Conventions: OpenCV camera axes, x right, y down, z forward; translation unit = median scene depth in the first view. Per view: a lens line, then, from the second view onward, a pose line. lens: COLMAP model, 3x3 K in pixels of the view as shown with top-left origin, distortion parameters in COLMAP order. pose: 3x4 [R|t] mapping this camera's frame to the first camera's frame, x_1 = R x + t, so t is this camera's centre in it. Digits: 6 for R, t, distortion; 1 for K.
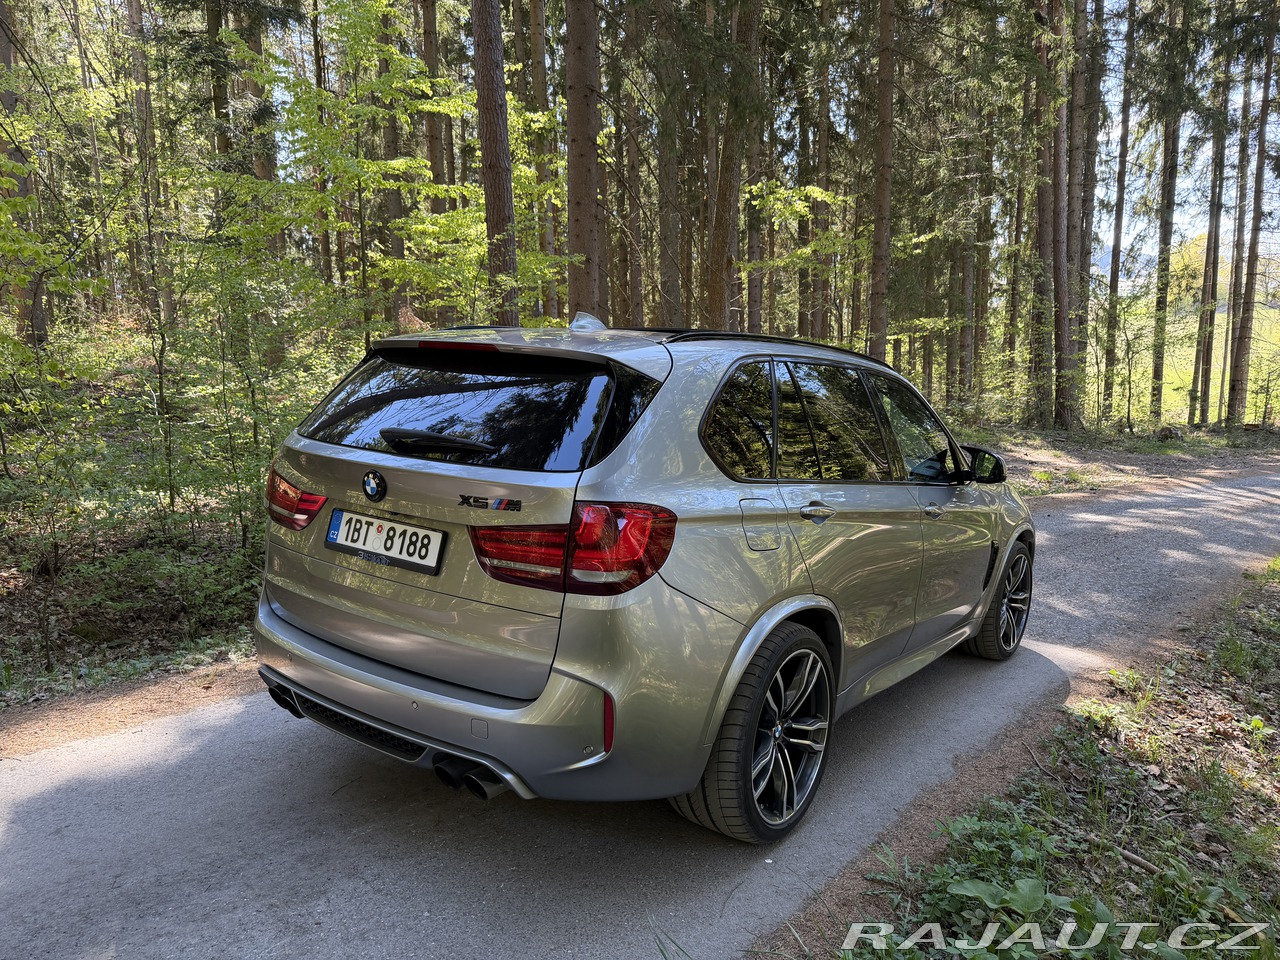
lens RADIAL K [[875.9, 0, 645.0], [0, 875.9, 483.7], [0, 0, 1]] dist [0.052042, -0.107740]
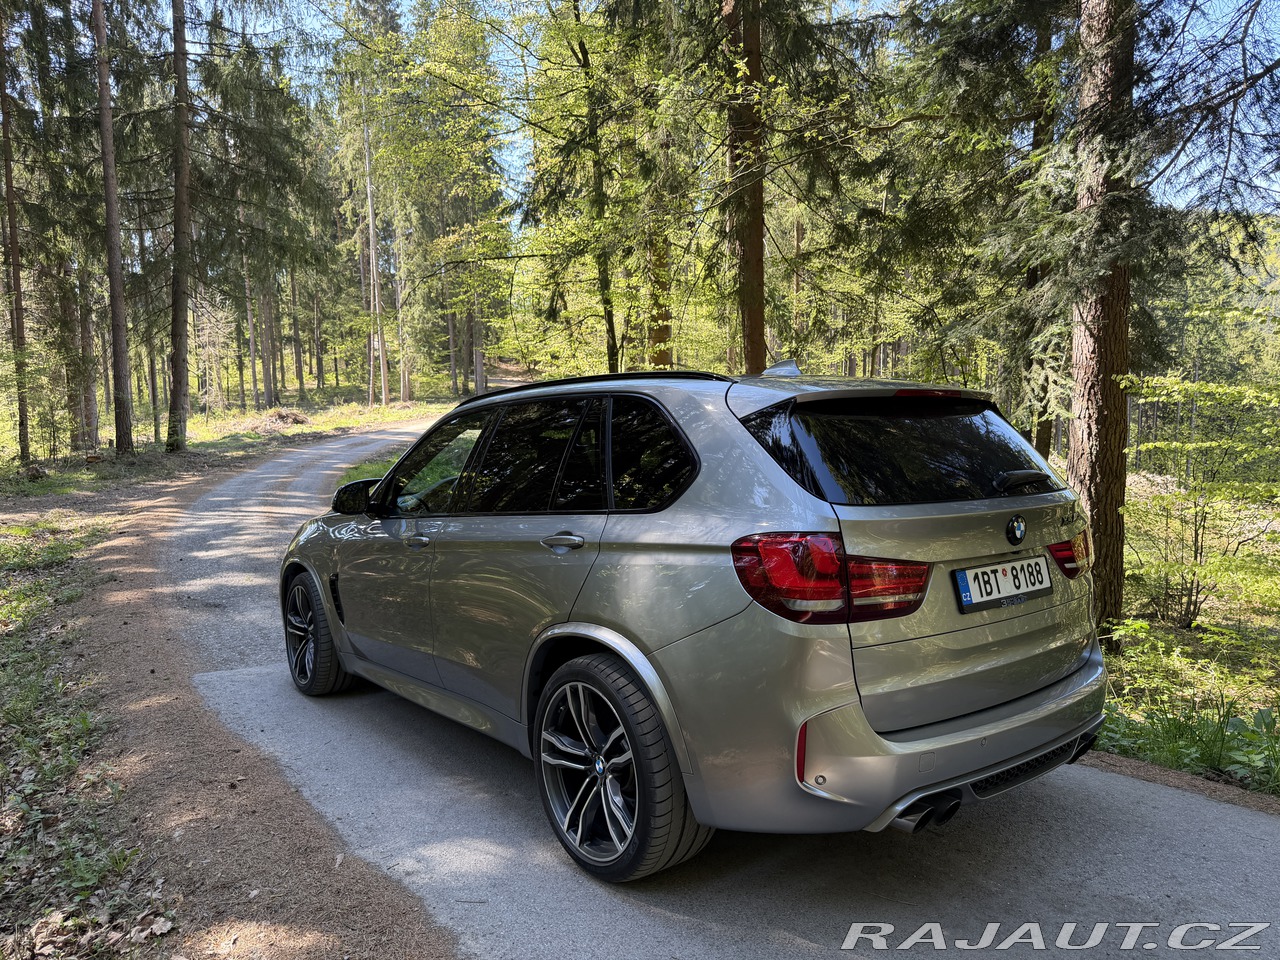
lens RADIAL K [[875.9, 0, 645.0], [0, 875.9, 483.7], [0, 0, 1]] dist [0.052042, -0.107740]
pose [[0.289753, -0.111116, 0.950629, -1.404452], [0.145541, 0.986803, 0.070983, -0.186614], [-0.945971, 0.117788, 0.302101, 1.088941]]
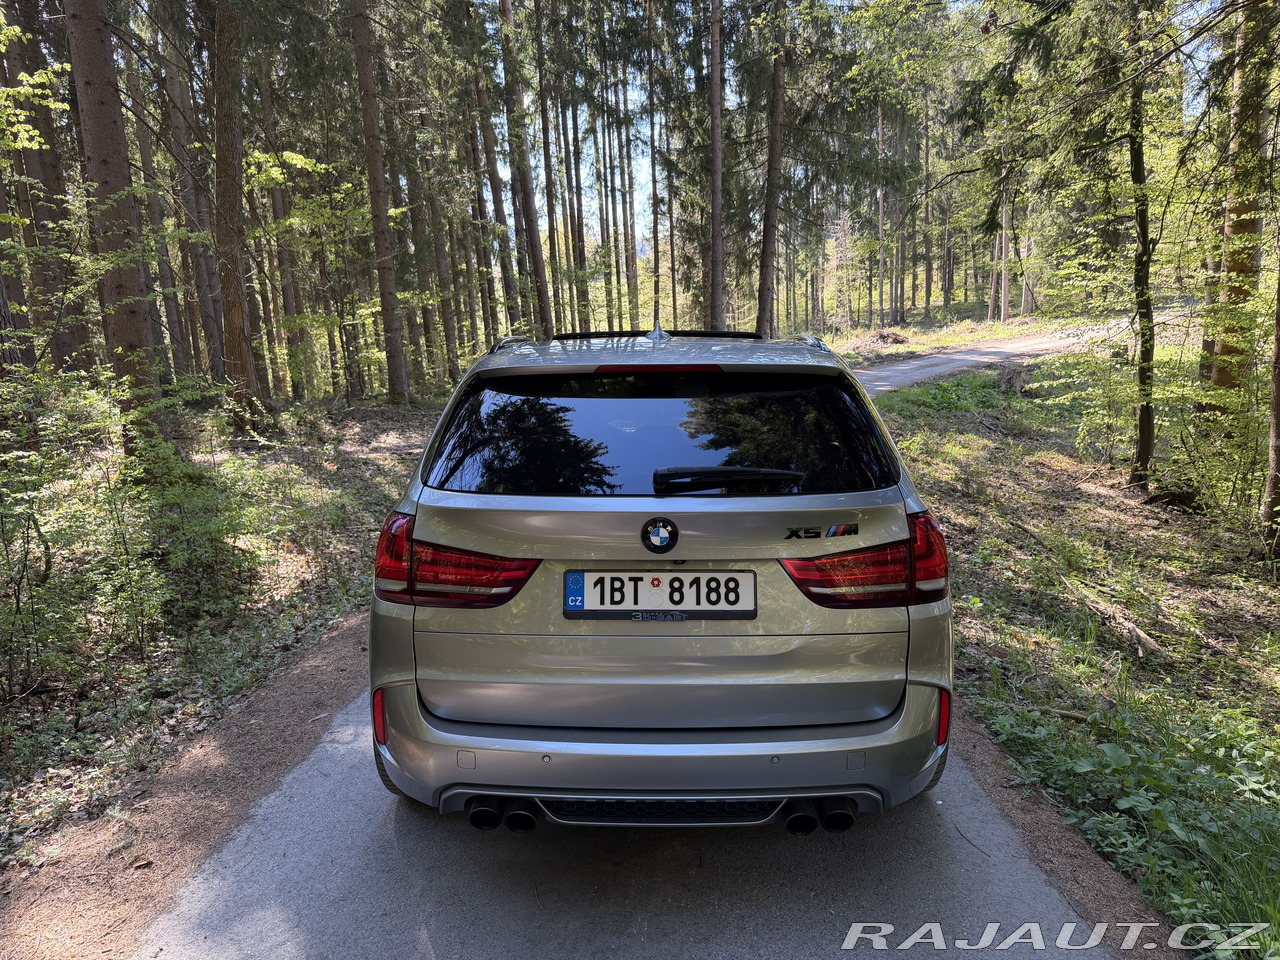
lens RADIAL K [[875.9, 0, 645.0], [0, 875.9, 483.7], [0, 0, 1]] dist [0.052042, -0.107740]
pose [[0.834835, -0.140007, 0.532399, -0.776058], [0.123554, 0.990098, 0.066630, -0.108343], [-0.536456, 0.010155, 0.843867, 0.265937]]
